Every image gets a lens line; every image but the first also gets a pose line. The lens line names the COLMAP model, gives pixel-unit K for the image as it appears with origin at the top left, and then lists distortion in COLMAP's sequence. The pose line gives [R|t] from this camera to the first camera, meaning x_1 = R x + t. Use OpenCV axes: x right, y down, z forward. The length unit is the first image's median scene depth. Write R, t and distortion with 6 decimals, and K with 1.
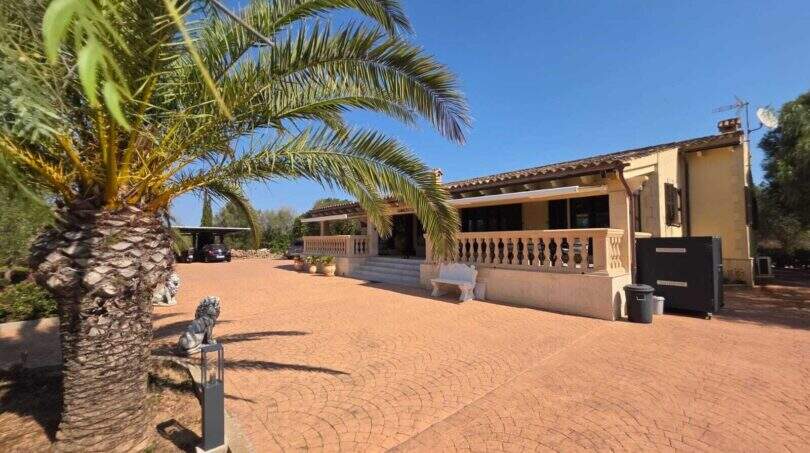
lens RADIAL K [[327.7, 0, 405.0], [0, 327.7, 226.5], [0, 0, 1]] dist [0.000367, 0.000127]
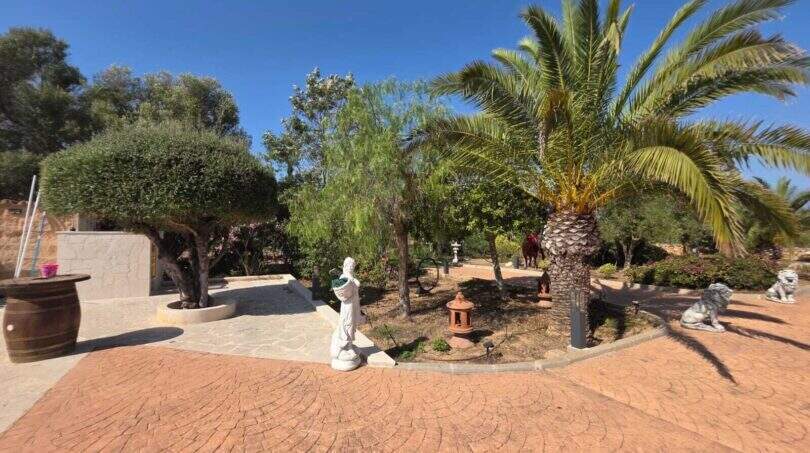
lens RADIAL K [[327.7, 0, 405.0], [0, 327.7, 226.5], [0, 0, 1]] dist [0.000367, 0.000127]
pose [[-0.196340, -0.012857, -0.980452, 0.396307], [0.029656, 0.999379, -0.019044, 0.012538], [0.980087, -0.032815, -0.195837, 0.145109]]
